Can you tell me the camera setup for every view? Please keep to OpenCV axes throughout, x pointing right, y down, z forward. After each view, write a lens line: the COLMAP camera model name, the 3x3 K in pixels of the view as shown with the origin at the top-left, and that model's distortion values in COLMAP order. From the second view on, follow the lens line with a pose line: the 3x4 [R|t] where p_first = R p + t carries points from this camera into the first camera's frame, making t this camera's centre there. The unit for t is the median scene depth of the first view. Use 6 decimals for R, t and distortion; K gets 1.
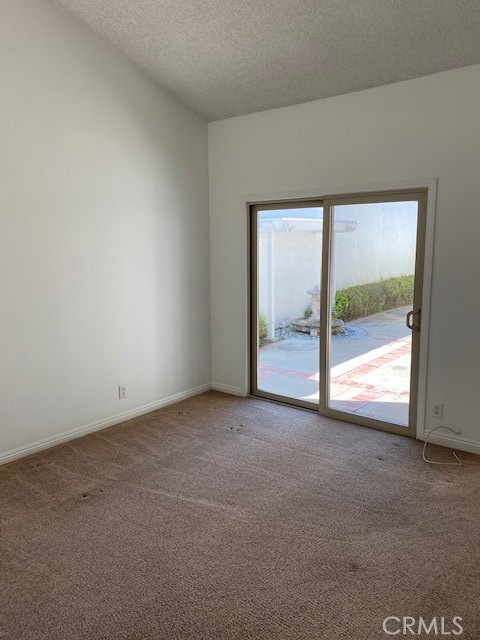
lens RADIAL K [[492.5, 0, 245.0], [0, 492.5, 316.8], [0, 0, 1]] dist [0.009510, -0.008703]
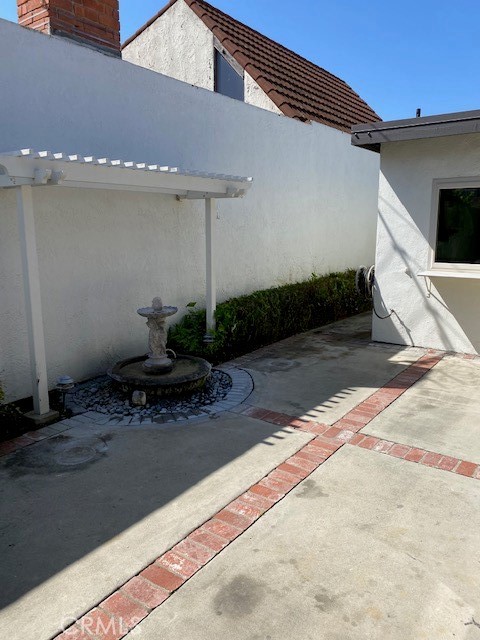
lens RADIAL K [[483.8, 0, 240.4], [0, 483.8, 326.9], [0, 0, 1]] dist [0.002784, 0.000199]
pose [[0.999178, -0.004456, 0.040281, 0.190796], [0.002240, 0.998490, 0.054882, -0.056119], [-0.040465, -0.054747, 0.997680, 0.438068]]
